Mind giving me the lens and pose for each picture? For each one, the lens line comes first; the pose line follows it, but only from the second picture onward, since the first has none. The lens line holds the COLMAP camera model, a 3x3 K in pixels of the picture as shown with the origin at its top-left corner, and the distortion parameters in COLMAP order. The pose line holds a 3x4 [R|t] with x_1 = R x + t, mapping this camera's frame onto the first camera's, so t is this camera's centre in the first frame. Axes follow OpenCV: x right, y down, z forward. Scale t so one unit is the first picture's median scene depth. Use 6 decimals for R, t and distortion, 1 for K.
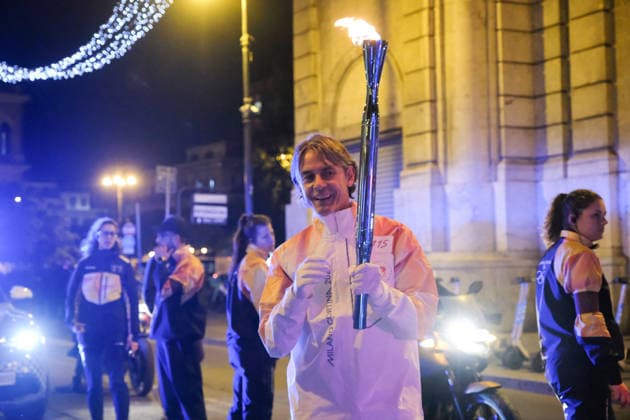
lens RADIAL K [[1002.3, 0, 315.8], [0, 1002.3, 209.8], [0, 0, 1]] dist [-0.024256, 0.000000]
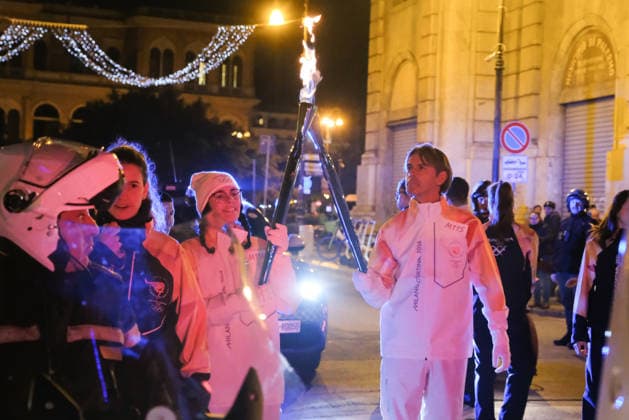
lens RADIAL K [[1000.7, 0, 314.0], [0, 1000.7, 210.2], [0, 0, 1]] dist [-0.024256, 0.000000]
pose [[0.976365, 0.052853, -0.209566, 0.285159], [-0.040778, 0.997272, 0.061529, -0.036347], [0.212247, -0.051529, 0.975857, -0.478358]]
